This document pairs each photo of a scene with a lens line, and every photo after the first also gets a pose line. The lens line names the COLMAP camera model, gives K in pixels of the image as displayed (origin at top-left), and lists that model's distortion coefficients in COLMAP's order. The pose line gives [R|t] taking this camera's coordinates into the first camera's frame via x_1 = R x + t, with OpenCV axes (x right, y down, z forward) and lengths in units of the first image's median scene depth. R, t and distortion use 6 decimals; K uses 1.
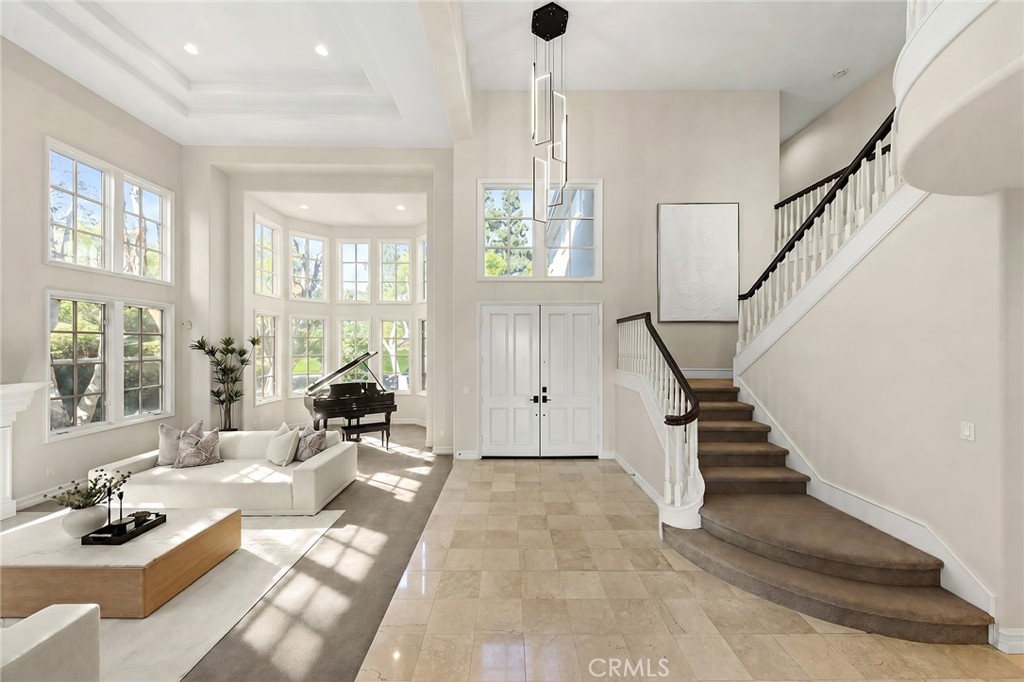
lens RADIAL K [[364.0, 0, 512.0], [0, 364.0, 341.0], [0, 0, 1]] dist [0.000801, -0.000029]
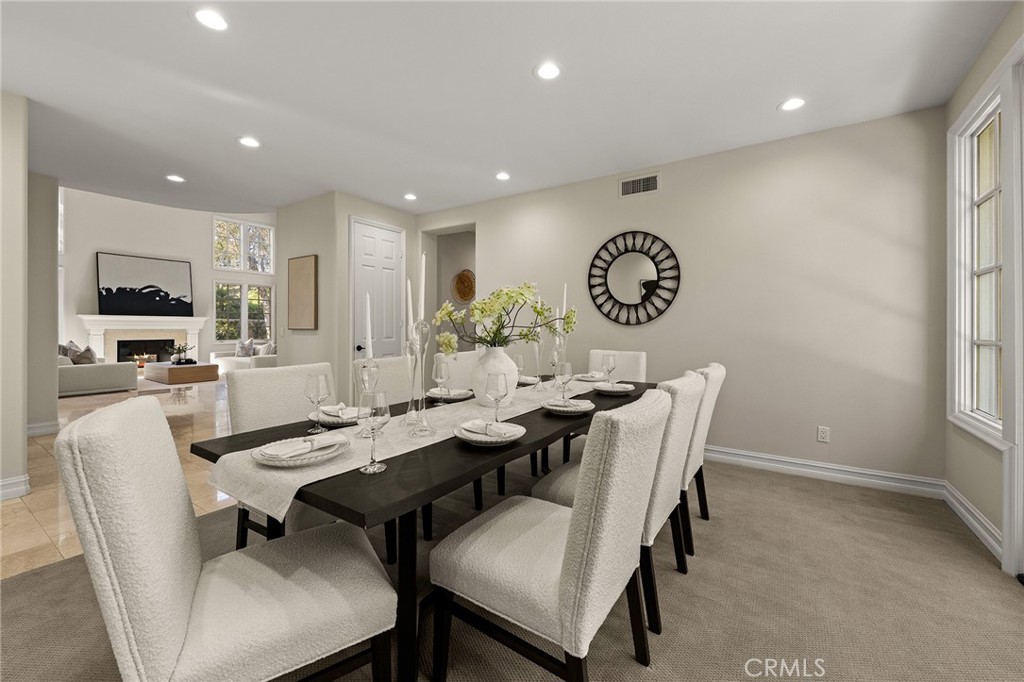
lens RADIAL K [[418.0, 0, 513.2], [0, 418.0, 328.0], [0, 0, 1]] dist [0.002586, 0.000313]
pose [[0.818792, 0.006811, -0.574050, 1.411163], [0.001839, 0.999893, 0.014485, 0.101048], [0.574087, -0.012916, 0.818692, -0.093149]]
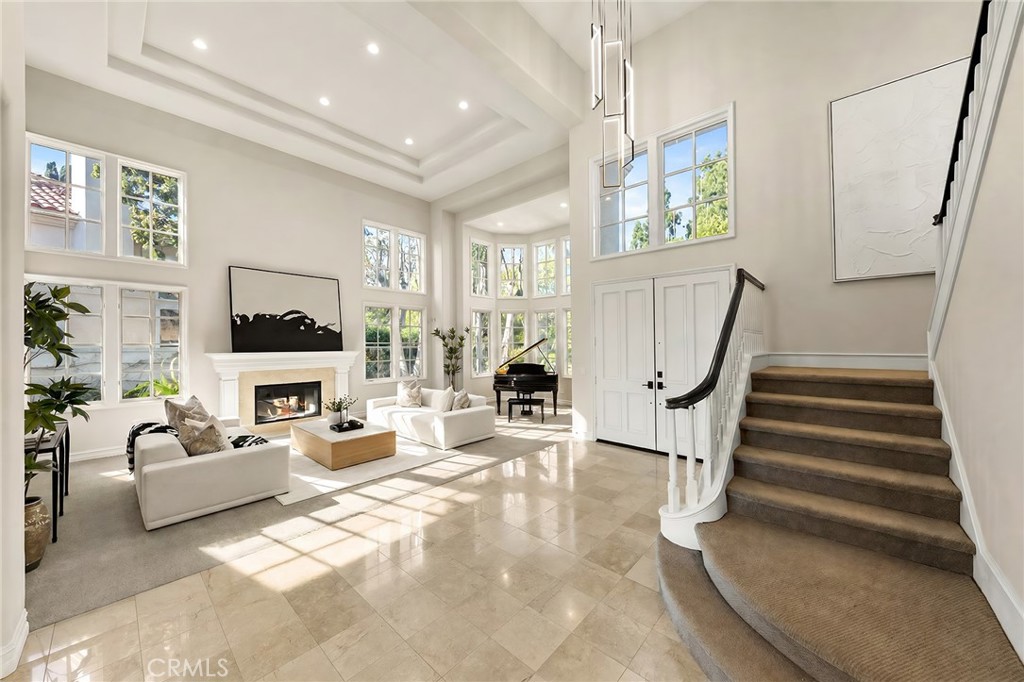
lens RADIAL K [[370.0, 0, 512.0], [0, 370.0, 341.0], [0, 0, 1]] dist [-0.001978, -0.000157]
pose [[0.730598, -0.005618, -0.682784, 0.404495], [0.011457, 0.999926, 0.004031, 0.041850], [0.682711, -0.010768, 0.730609, 0.102714]]
